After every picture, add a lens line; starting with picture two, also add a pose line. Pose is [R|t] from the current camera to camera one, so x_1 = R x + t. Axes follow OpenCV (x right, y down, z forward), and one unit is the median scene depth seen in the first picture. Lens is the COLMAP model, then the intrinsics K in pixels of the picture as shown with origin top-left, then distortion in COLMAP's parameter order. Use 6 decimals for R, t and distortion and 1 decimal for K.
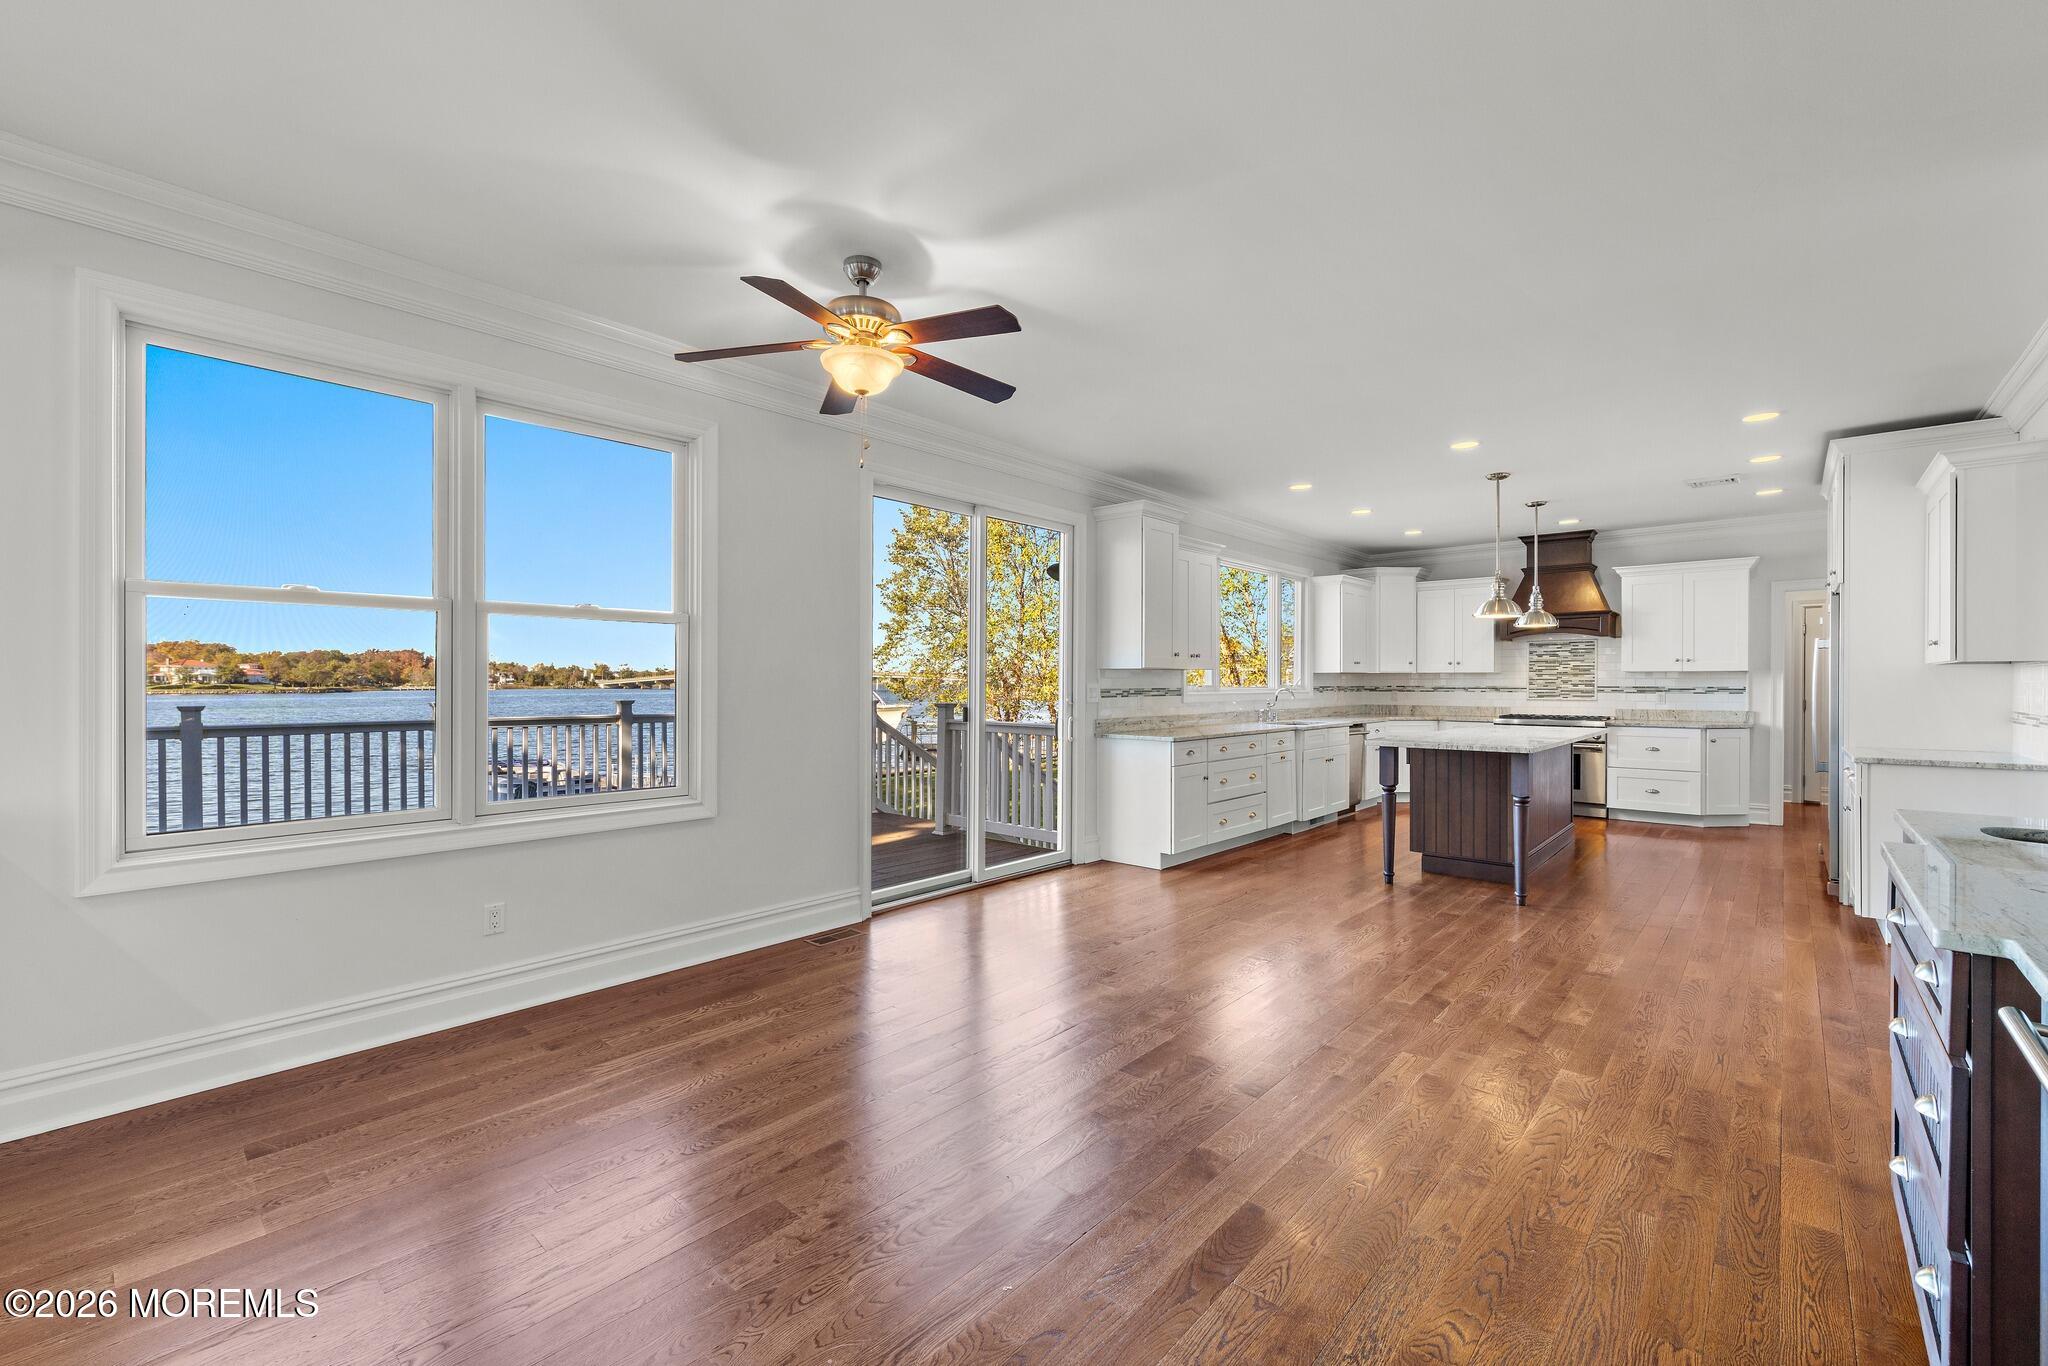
lens RADIAL K [[849.8, 0, 1025.3], [0, 849.8, 688.0], [0, 0, 1]] dist [0.002743, 0.002212]
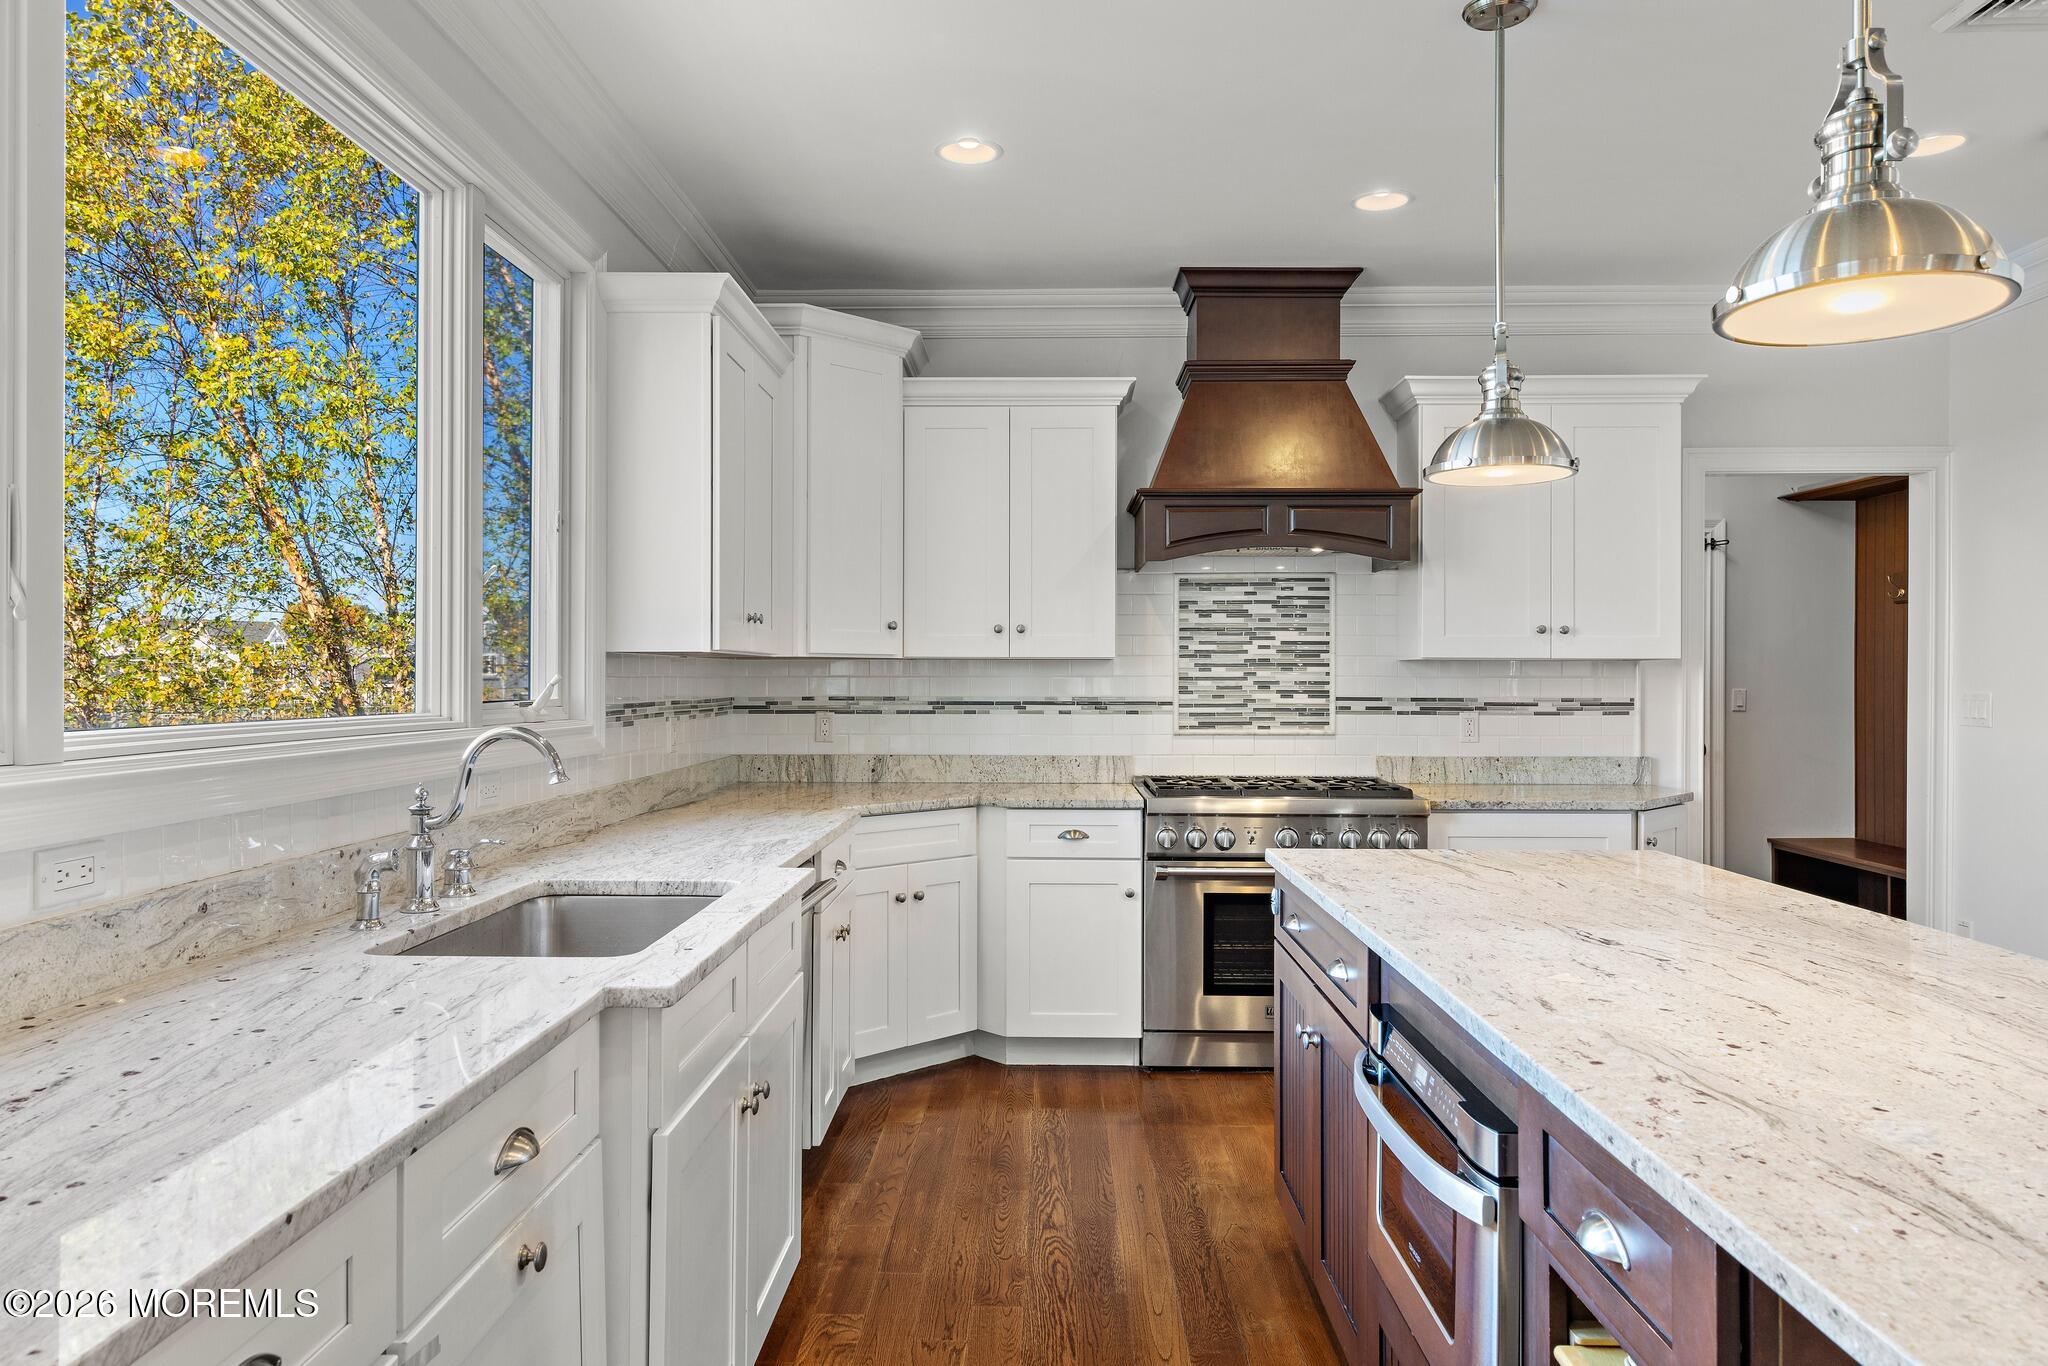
lens RADIAL K [[1331.5, 0, 1022.5], [0, 1331.5, 685.6], [0, 0, 1]] dist [-0.008492, -0.000396]
pose [[0.762218, -0.000427, 0.647320, 0.165407], [0.003387, 0.999989, -0.003329, -0.005115], [-0.647312, 0.004730, 0.762211, 0.579392]]
